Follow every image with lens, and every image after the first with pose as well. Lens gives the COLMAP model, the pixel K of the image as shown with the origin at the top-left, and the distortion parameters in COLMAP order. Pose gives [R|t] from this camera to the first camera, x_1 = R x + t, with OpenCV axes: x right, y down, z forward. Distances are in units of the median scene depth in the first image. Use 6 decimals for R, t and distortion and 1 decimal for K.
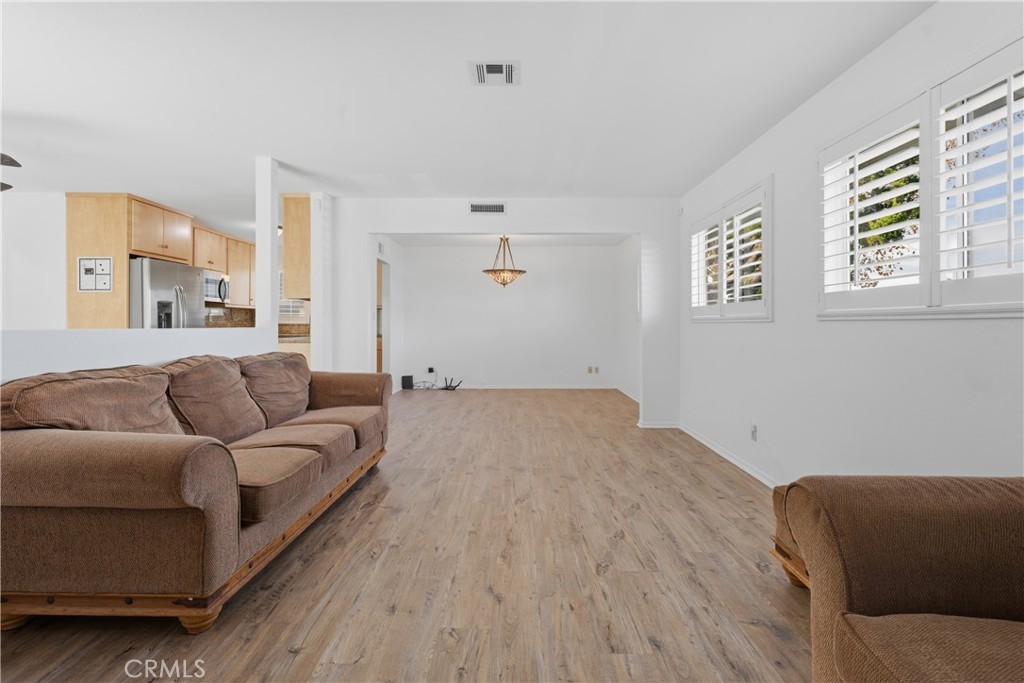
lens RADIAL K [[490.1, 0, 515.1], [0, 490.1, 320.9], [0, 0, 1]] dist [-0.001590, -0.000359]
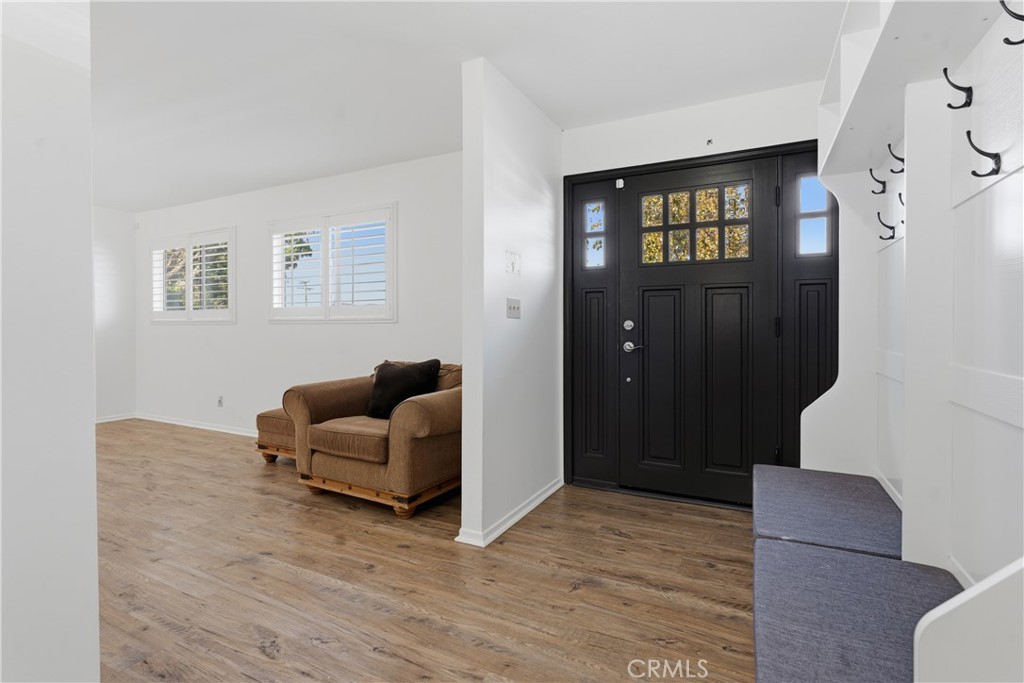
lens RADIAL K [[490.1, 0, 508.0], [0, 490.1, 335.6], [0, 0, 1]] dist [-0.001590, -0.000359]
pose [[0.451447, -0.016921, 0.892138, -0.359734], [-0.005090, 0.999755, 0.021537, 0.000684], [-0.892283, -0.014263, 0.451250, -0.350731]]
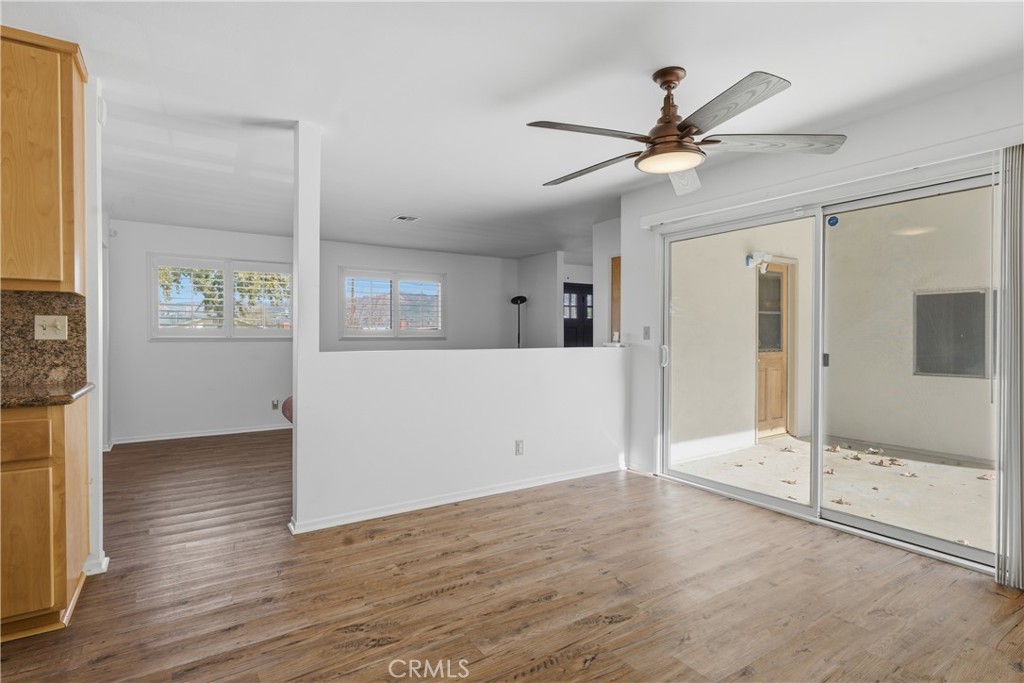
lens RADIAL K [[519.8, 0, 514.7], [0, 519.8, 339.8], [0, 0, 1]] dist [-0.000177, 0.000640]
pose [[-0.553315, -0.005563, 0.832954, -1.330778], [-0.004578, 0.999983, 0.003638, -0.010250], [-0.832960, -0.001800, -0.553331, 1.169755]]
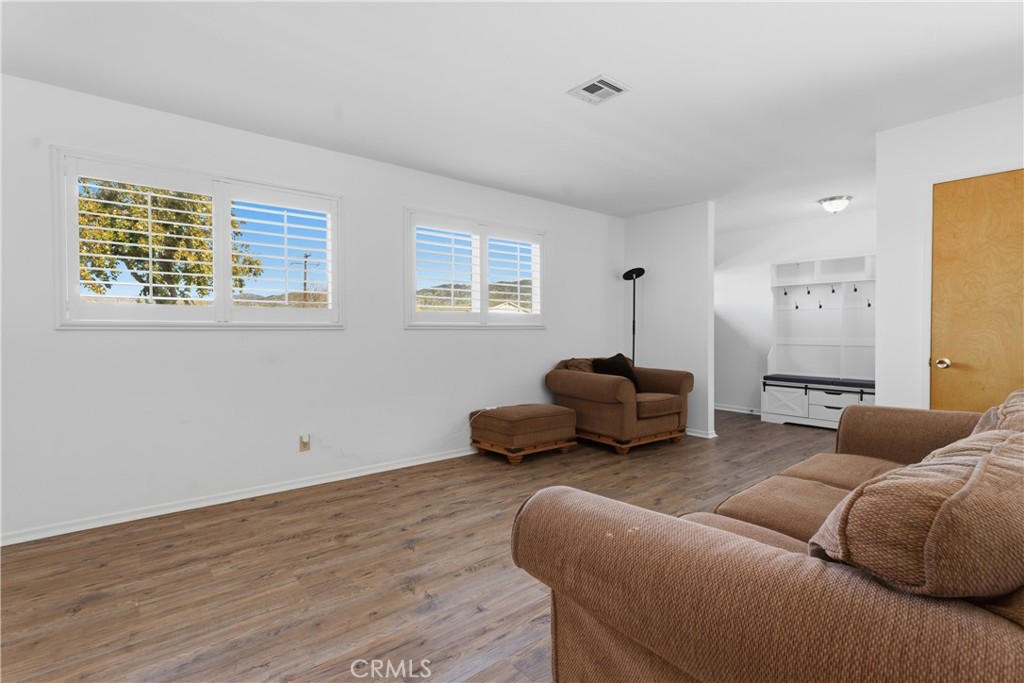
lens RADIAL K [[490.1, 0, 509.5], [0, 490.1, 339.0], [0, 0, 1]] dist [-0.001590, -0.000359]
pose [[-0.638711, -0.012345, 0.769347, -0.470187], [-0.002903, 0.999903, 0.013635, 0.004875], [-0.769441, 0.006476, -0.638685, 1.176930]]
